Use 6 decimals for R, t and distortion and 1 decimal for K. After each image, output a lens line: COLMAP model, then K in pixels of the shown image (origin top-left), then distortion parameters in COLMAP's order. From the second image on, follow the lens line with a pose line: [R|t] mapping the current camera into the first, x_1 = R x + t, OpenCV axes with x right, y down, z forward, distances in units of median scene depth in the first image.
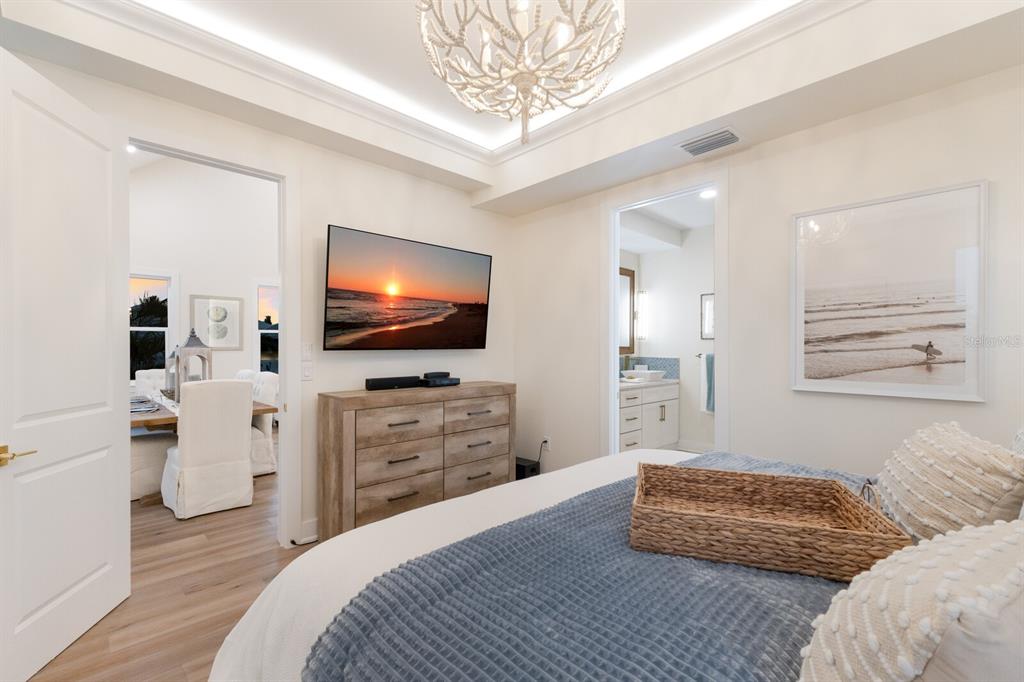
lens RADIAL K [[434.2, 0, 509.2], [0, 434.2, 349.2], [0, 0, 1]] dist [0.009248, -0.000135]
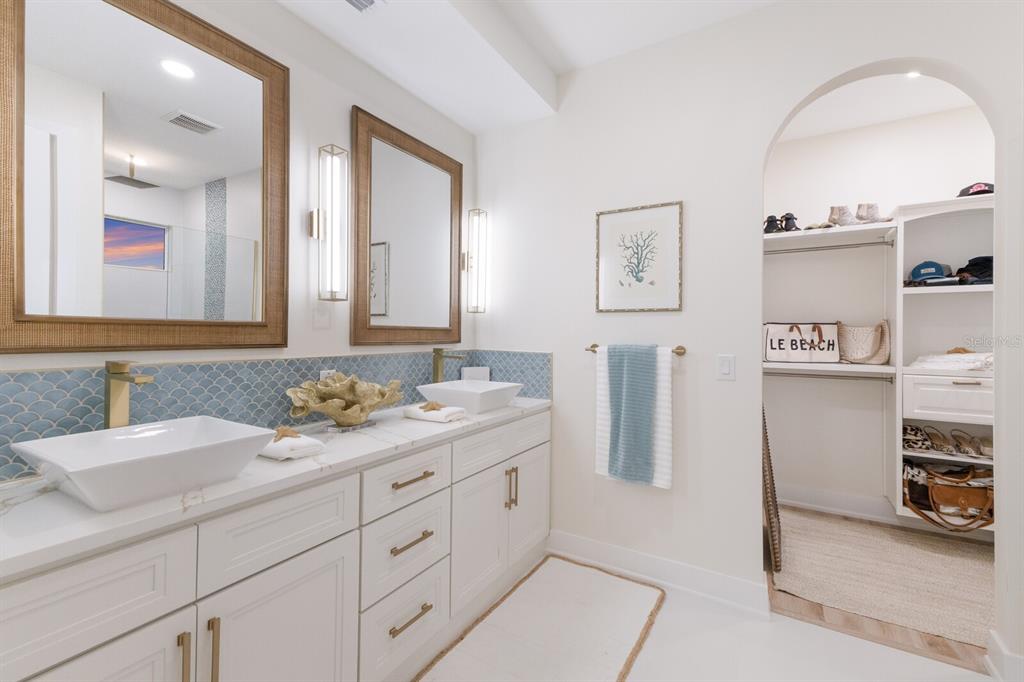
lens RADIAL K [[434.2, 0, 513.2], [0, 434.2, 334.8], [0, 0, 1]] dist [0.009248, -0.000135]
pose [[0.966550, 0.001367, 0.256474, 0.226540], [-0.002085, 0.999995, 0.002527, -0.000019], [-0.256469, -0.002977, 0.966548, 0.548709]]
